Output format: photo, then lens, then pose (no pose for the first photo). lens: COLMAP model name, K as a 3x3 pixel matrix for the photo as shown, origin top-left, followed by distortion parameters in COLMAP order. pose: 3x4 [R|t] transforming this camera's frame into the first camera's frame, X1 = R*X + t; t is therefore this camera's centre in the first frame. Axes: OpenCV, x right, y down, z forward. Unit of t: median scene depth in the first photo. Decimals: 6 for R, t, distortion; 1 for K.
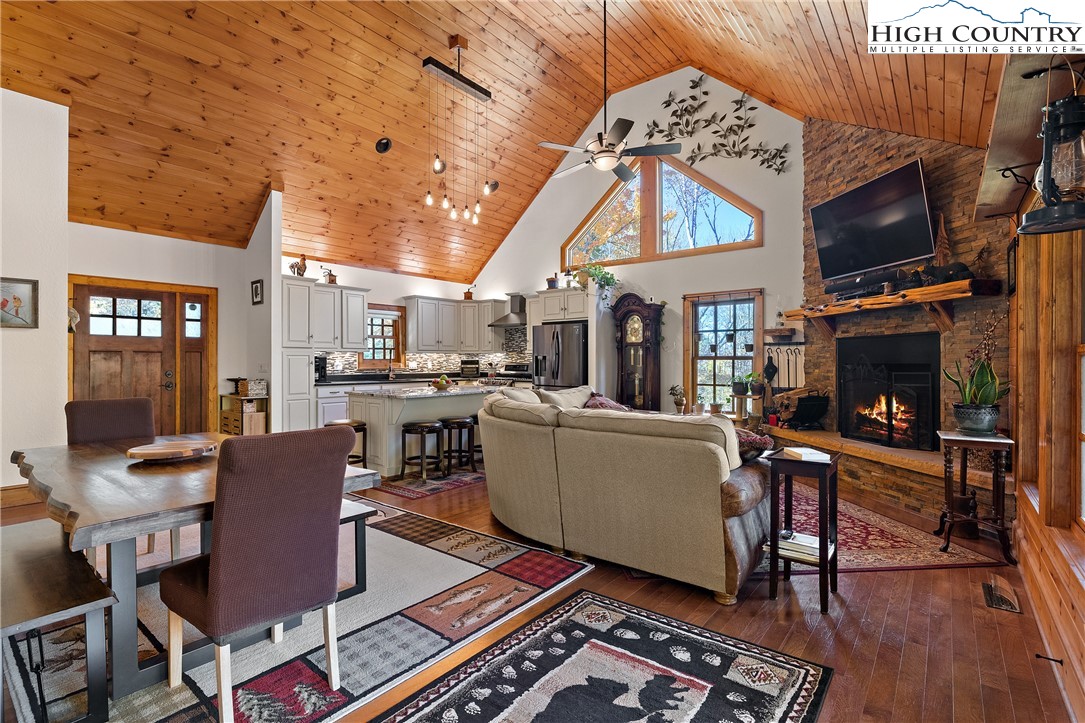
lens RADIAL K [[505.5, 0, 544.3], [0, 505.5, 359.2], [0, 0, 1]] dist [-0.004584, -0.000095]
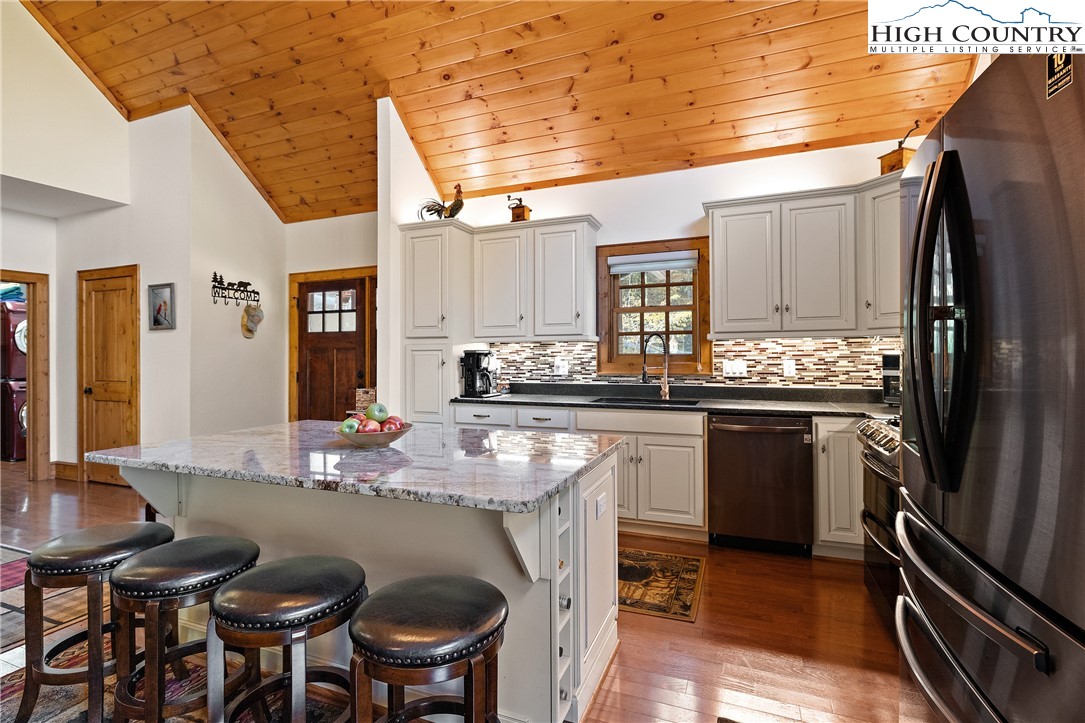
lens RADIAL K [[505.5, 0, 544.3], [0, 505.5, 359.2], [0, 0, 1]] dist [-0.004584, -0.000095]
pose [[0.273769, 0.003465, -0.961789, 0.113391], [0.007286, 0.999957, 0.005676, 0.000658], [0.961768, -0.008561, 0.273732, 0.755482]]
